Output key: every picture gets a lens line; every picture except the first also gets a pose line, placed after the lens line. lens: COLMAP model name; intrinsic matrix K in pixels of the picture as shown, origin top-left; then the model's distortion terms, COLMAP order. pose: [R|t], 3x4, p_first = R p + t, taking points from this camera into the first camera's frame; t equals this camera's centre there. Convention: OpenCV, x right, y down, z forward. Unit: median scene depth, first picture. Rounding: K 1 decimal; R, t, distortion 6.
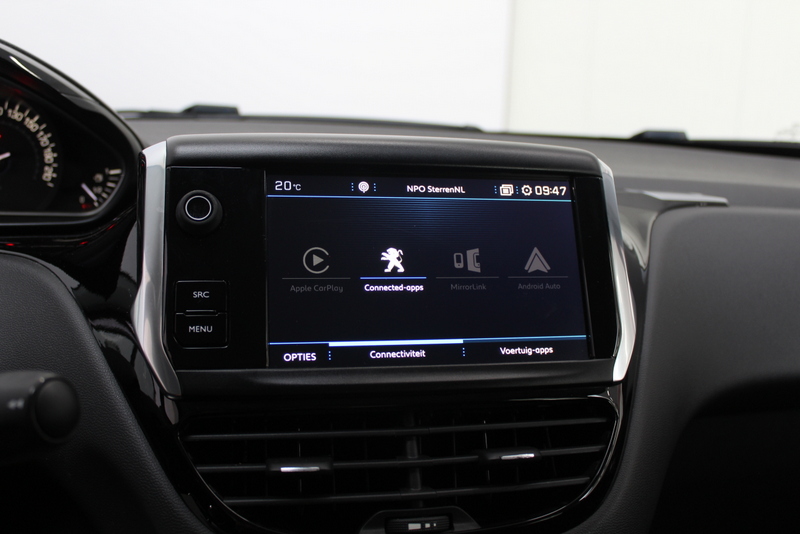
lens RADIAL K [[792.3, 0, 400.0], [0, 792.3, 267.0], [0, 0, 1]] dist [-0.065427, 0.012504]
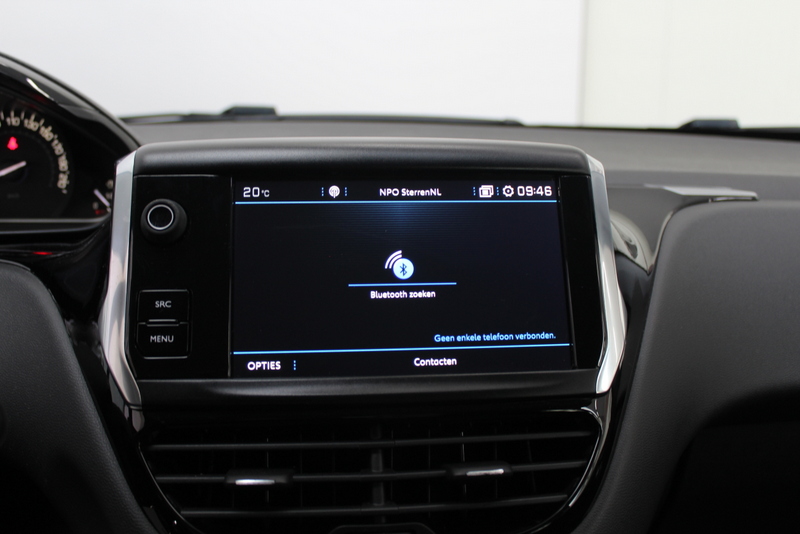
lens RADIAL K [[792.3, 0, 400.0], [0, 792.3, 267.0], [0, 0, 1]] dist [-0.065427, 0.012504]
pose [[0.994376, -0.009510, -0.105478, 0.135613], [0.010411, 0.999914, 0.008001, -0.015120], [0.105393, -0.009054, 0.994389, 0.039083]]
